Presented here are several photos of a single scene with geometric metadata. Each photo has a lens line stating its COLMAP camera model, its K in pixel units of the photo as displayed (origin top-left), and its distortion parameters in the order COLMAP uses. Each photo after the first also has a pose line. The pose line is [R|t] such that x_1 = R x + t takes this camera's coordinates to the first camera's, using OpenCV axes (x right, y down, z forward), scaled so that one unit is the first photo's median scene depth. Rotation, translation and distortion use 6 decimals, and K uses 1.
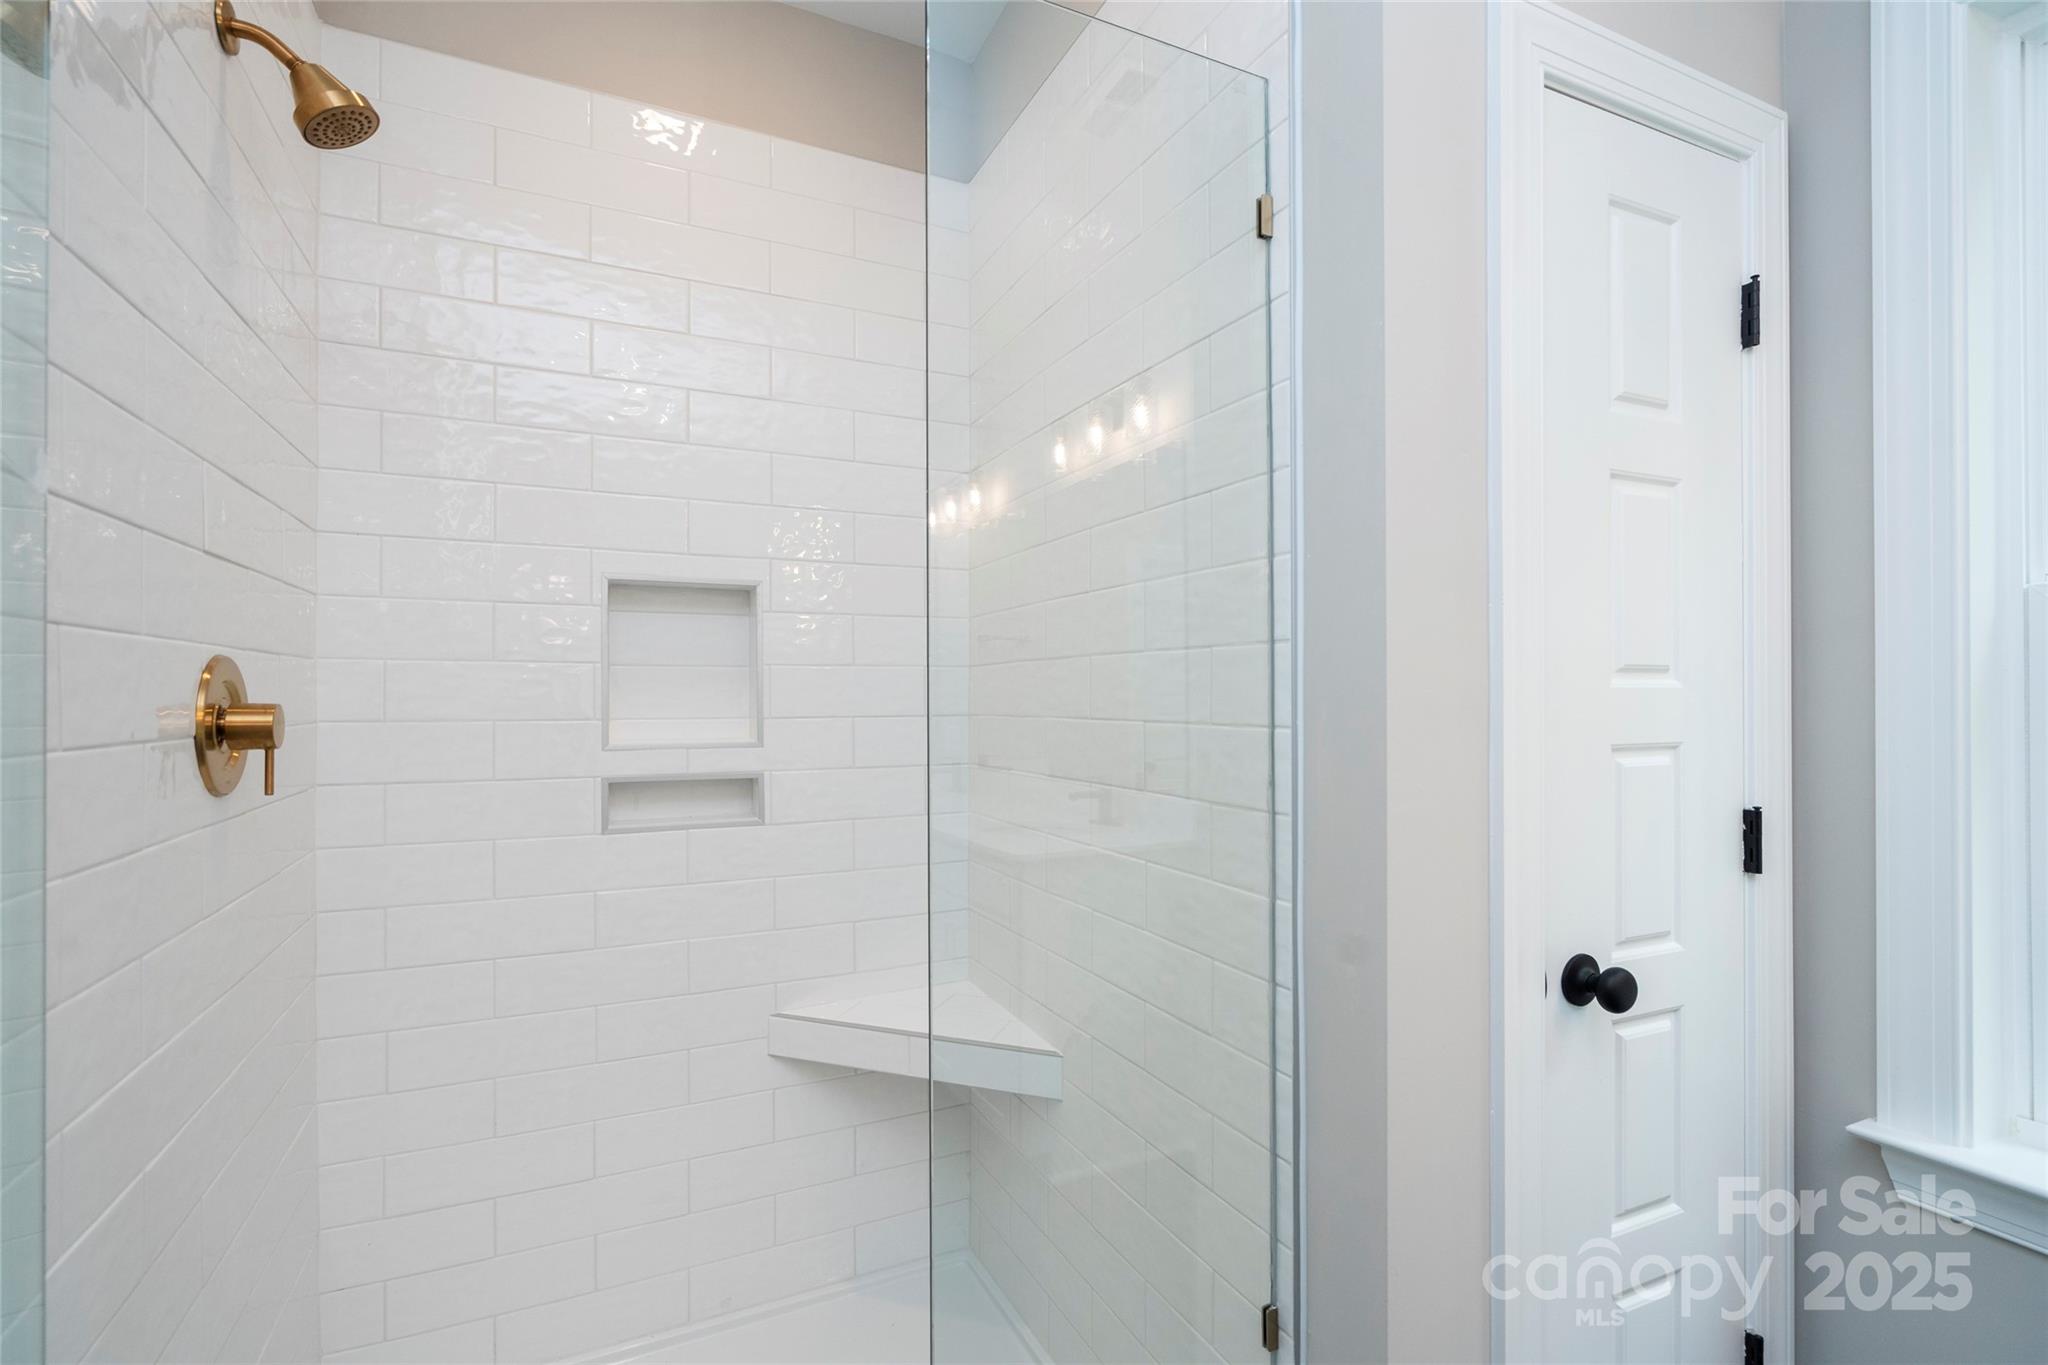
lens RADIAL K [[934.4, 0, 1021.4], [0, 934.4, 689.6], [0, 0, 1]] dist [-0.006512, 0.000120]
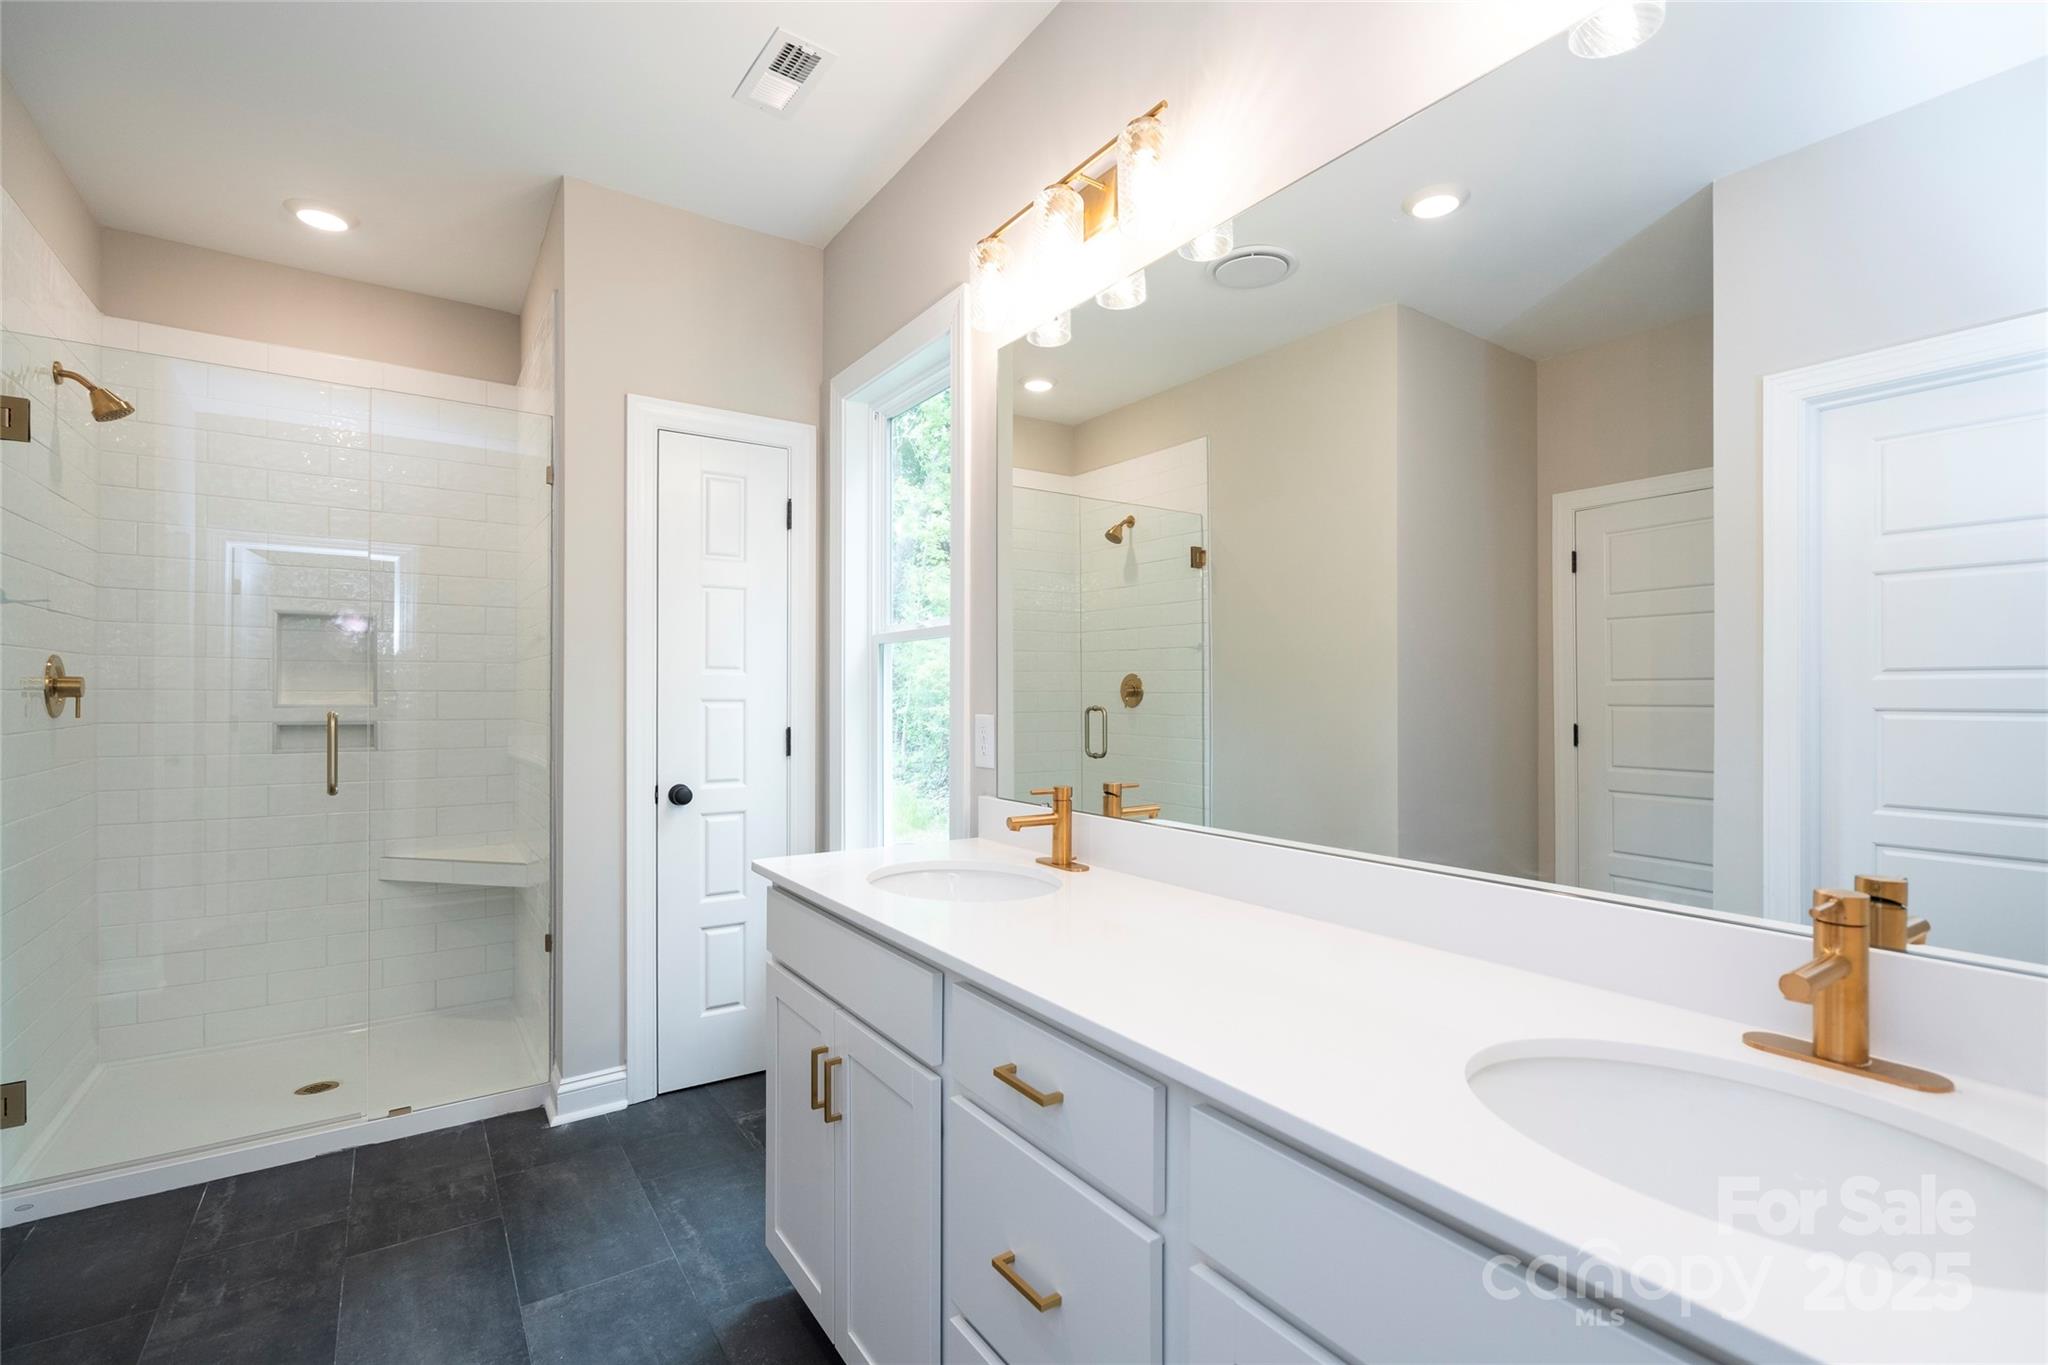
lens RADIAL K [[954.7, 0, 1018.2], [0, 954.7, 687.4], [0, 0, 1]] dist [-0.001957, -0.001294]
pose [[0.991426, 0.008897, 0.130368, 1.108083], [-0.009437, 0.999949, 0.003528, 0.010834], [-0.130330, -0.004728, 0.991459, -1.528444]]
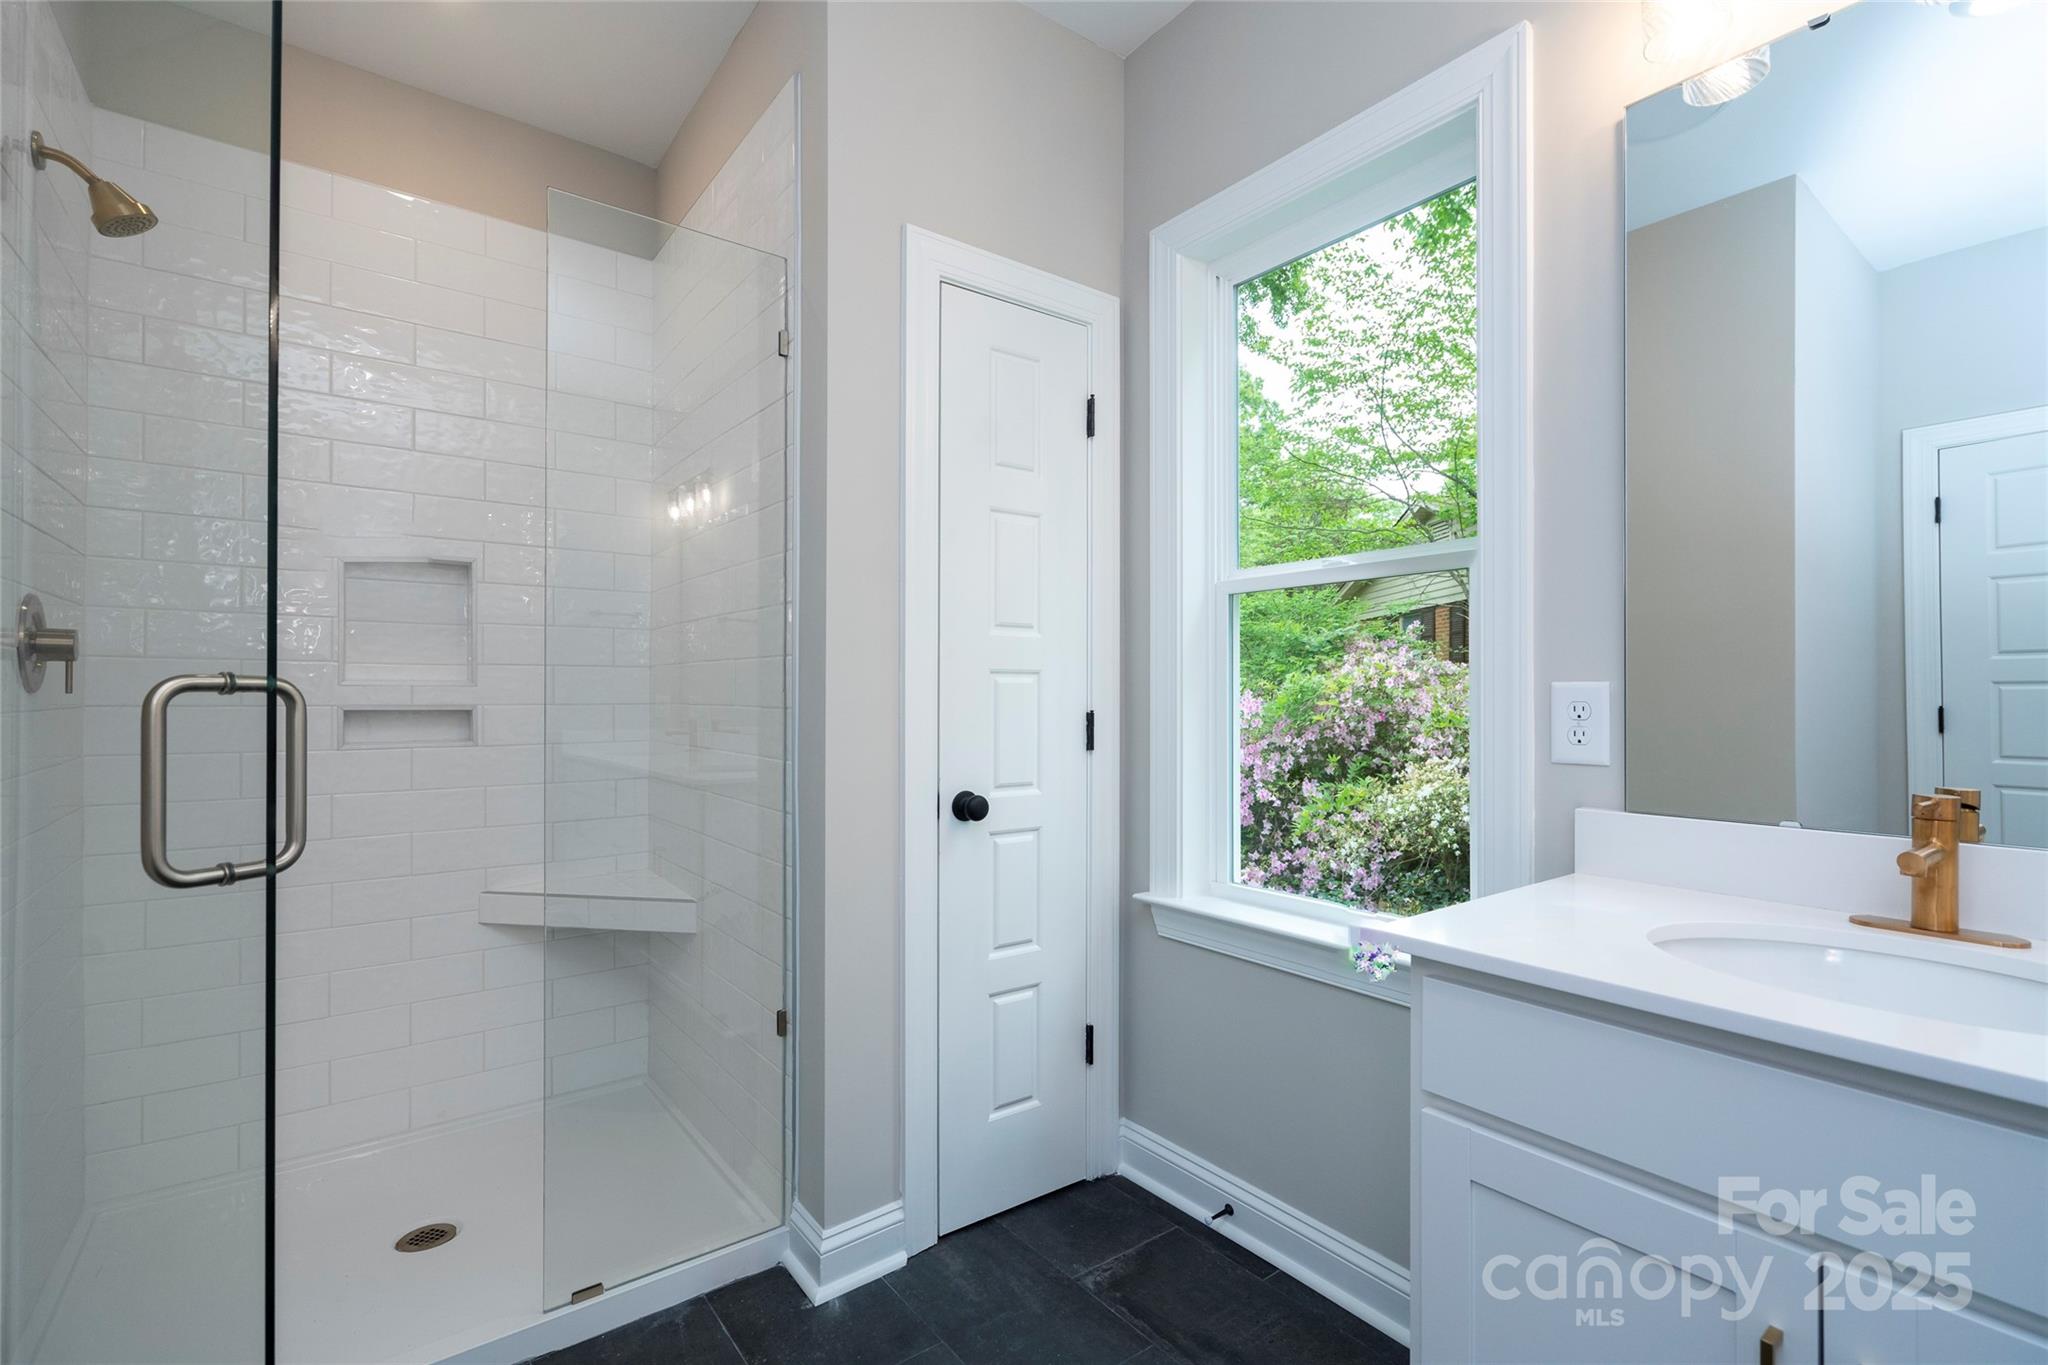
lens RADIAL K [[944.6, 0, 1015.9], [0, 944.6, 689.7], [0, 0, 1]] dist [-0.001160, 0.000412]
pose [[0.983597, 0.008969, 0.180156, 0.356808], [-0.009473, 0.999953, 0.001932, 0.089892], [-0.180130, -0.003607, 0.983636, -0.680263]]
